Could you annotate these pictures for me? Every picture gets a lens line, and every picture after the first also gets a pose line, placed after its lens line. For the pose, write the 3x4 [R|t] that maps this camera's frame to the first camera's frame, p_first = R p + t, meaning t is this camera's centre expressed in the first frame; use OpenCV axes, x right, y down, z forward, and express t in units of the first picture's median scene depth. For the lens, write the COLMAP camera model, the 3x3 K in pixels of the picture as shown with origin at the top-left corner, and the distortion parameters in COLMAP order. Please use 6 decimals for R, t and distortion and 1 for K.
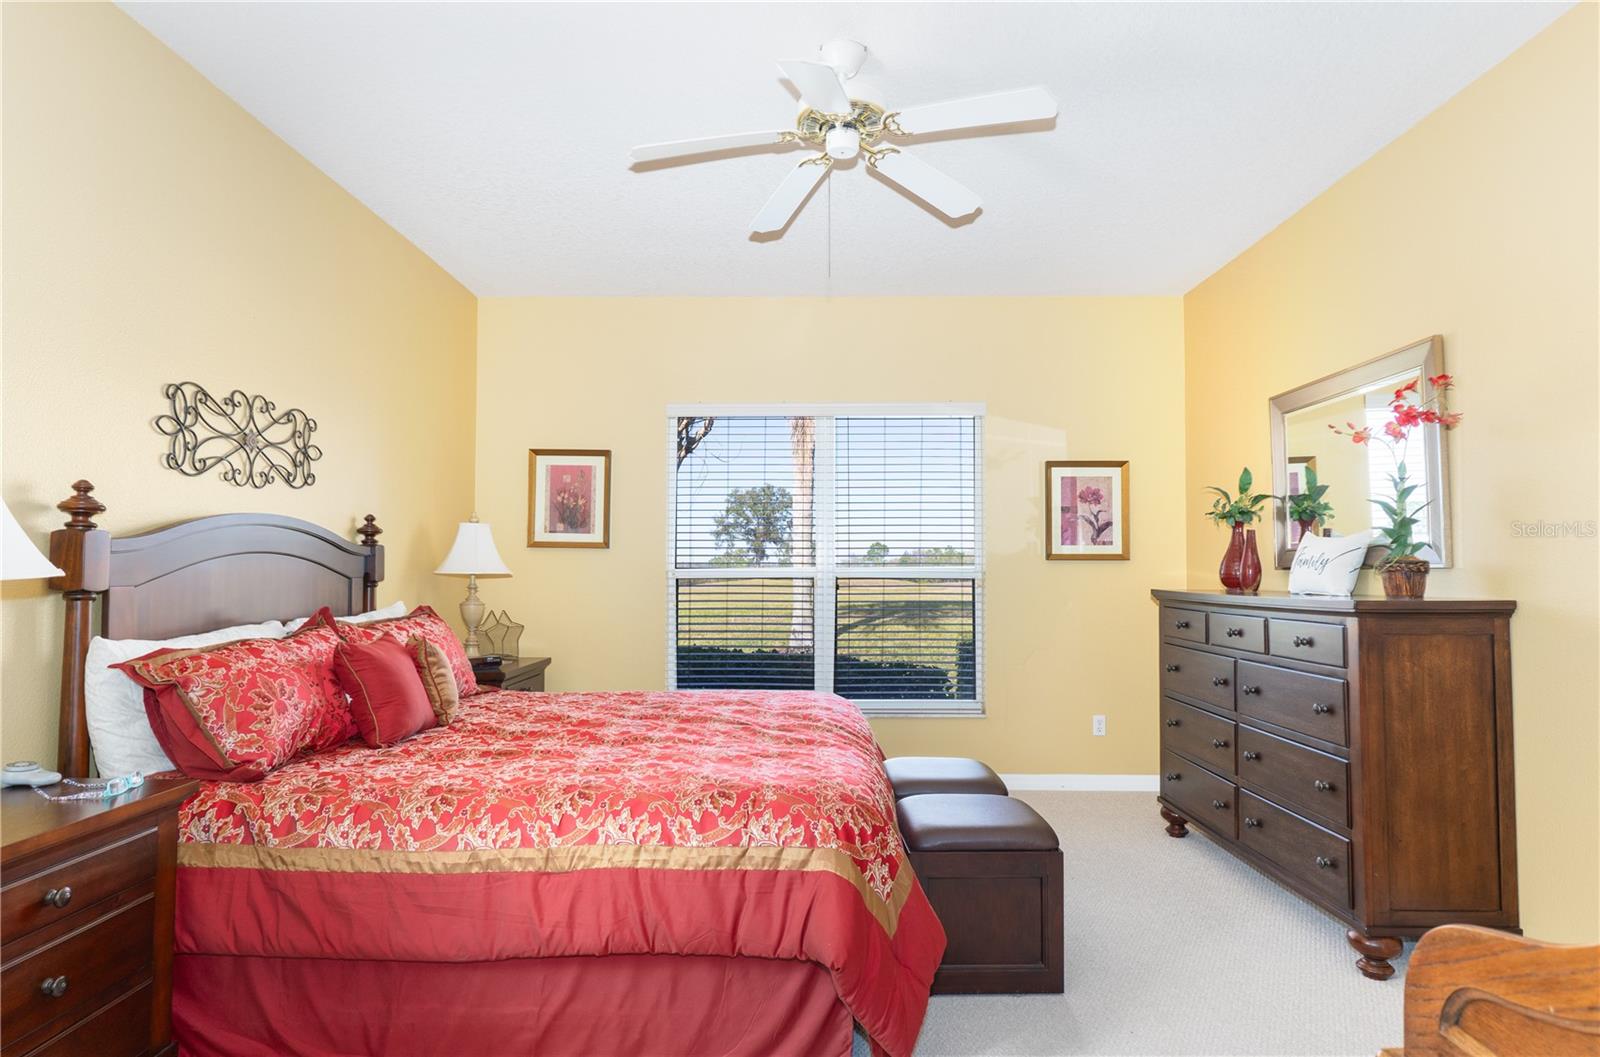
lens RADIAL K [[901.3, 0, 799.1], [0, 901.3, 527.6], [0, 0, 1]] dist [-0.001435, -0.001266]
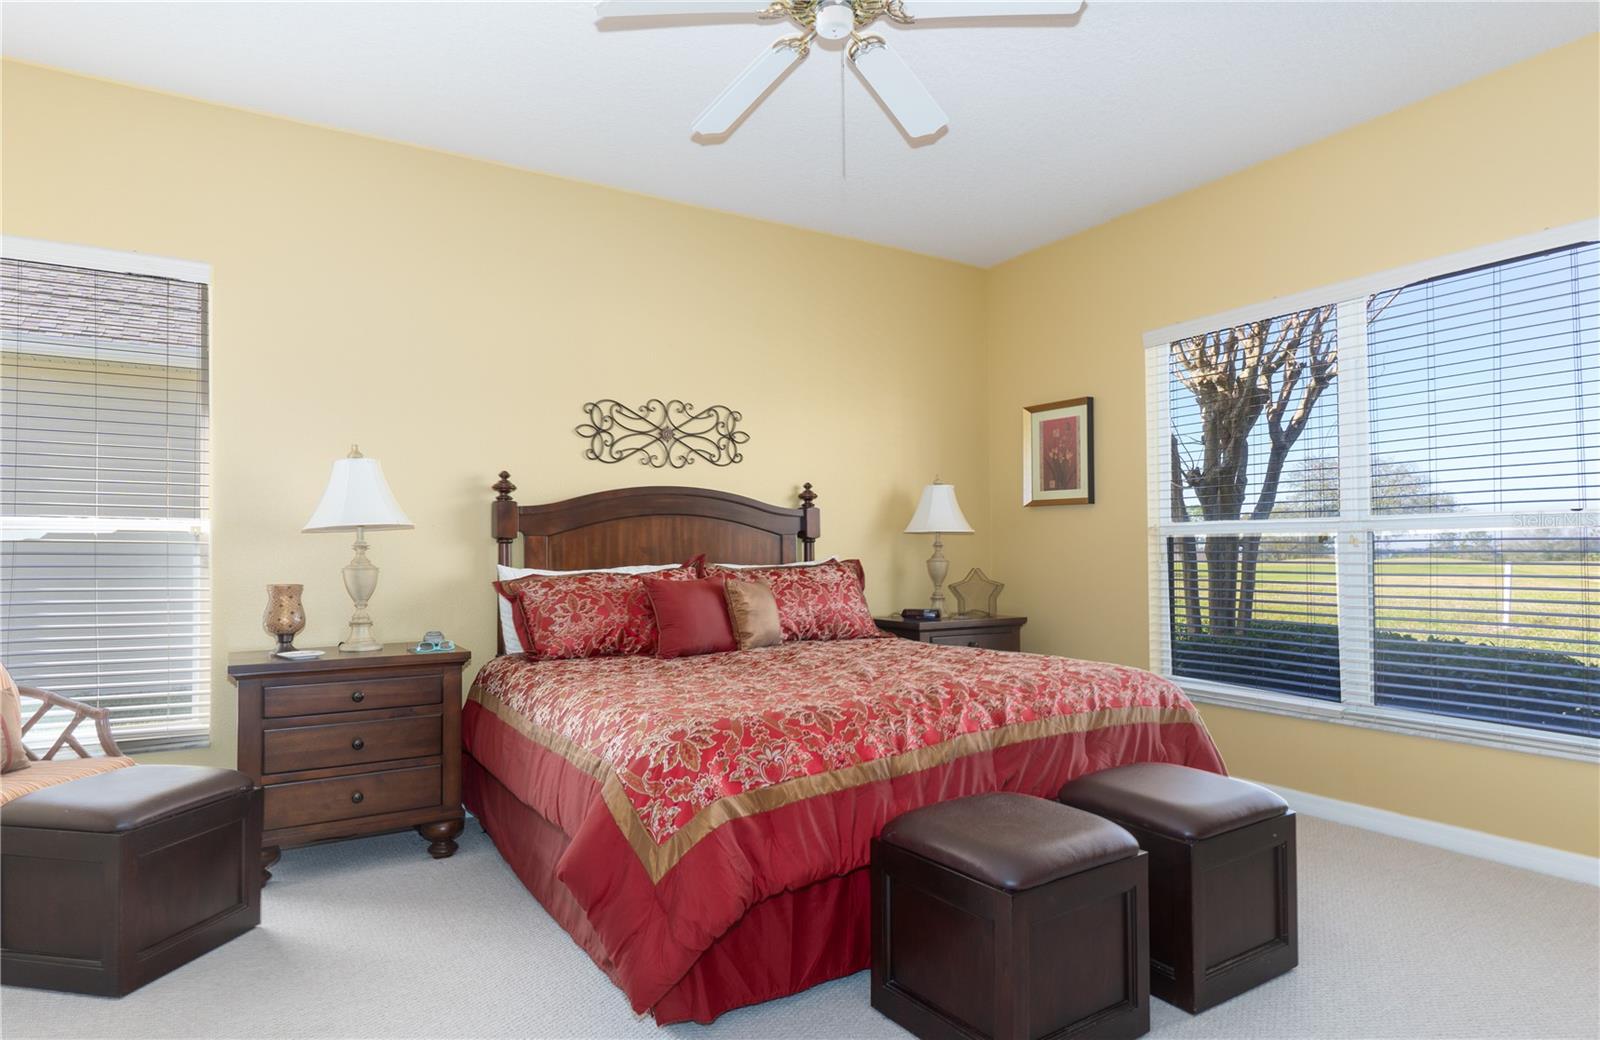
lens RADIAL K [[908.6, 0, 803.5], [0, 908.6, 526.1], [0, 0, 1]] dist [0.000600, 0.000875]
pose [[0.534659, -0.027914, -0.844607, 0.656558], [0.045176, 0.998969, -0.004419, 0.058355], [0.843860, -0.035793, 0.535369, 0.410623]]
